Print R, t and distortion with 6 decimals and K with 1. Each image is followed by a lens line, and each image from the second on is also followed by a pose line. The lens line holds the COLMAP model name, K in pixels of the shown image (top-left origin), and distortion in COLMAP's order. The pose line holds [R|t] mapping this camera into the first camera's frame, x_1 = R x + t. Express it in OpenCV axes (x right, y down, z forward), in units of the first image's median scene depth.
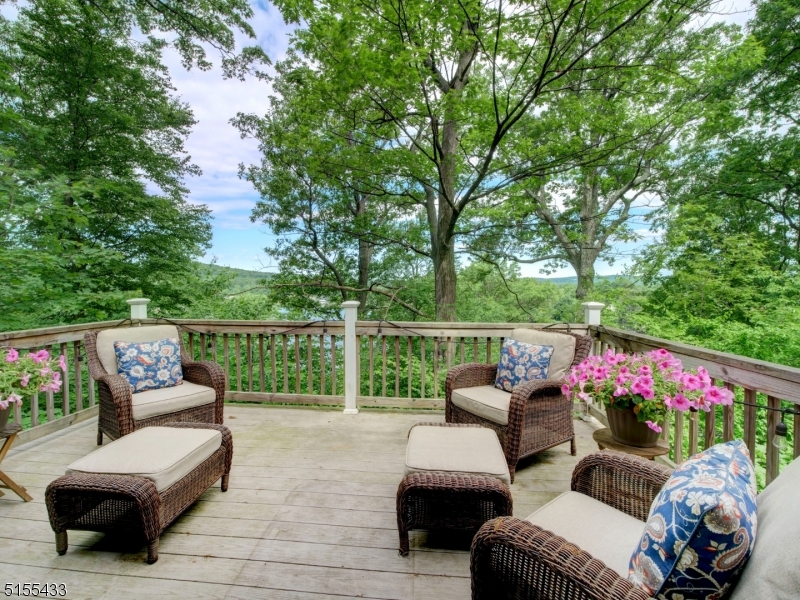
lens RADIAL K [[365.6, 0, 401.1], [0, 365.6, 294.9], [0, 0, 1]] dist [0.011625, -0.013625]
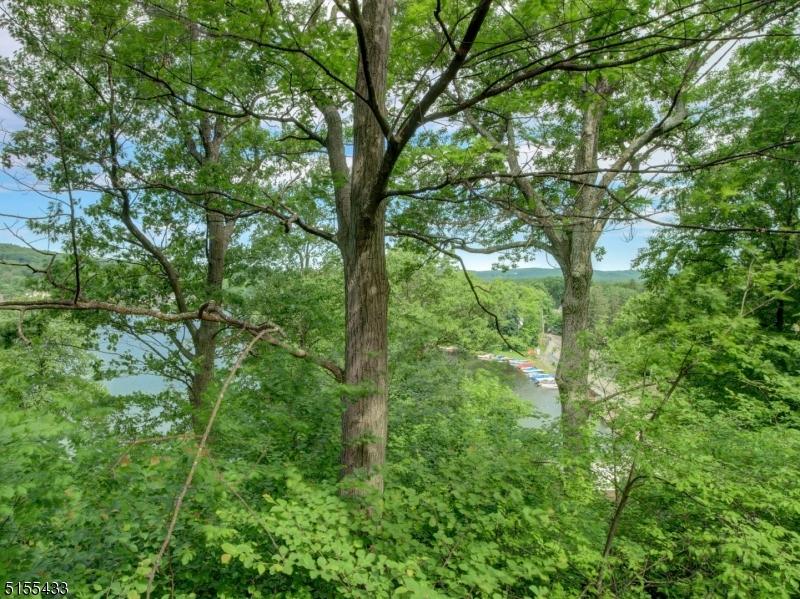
lens RADIAL K [[504.9, 0, 334.9], [0, 504.9, 304.1], [0, 0, 1]] dist [0.005983, 0.001795]
pose [[0.994946, 0.009176, 0.099993, 0.007058], [-0.011644, 0.999641, 0.024130, -0.024591], [-0.099736, -0.025172, 0.994695, 0.213336]]
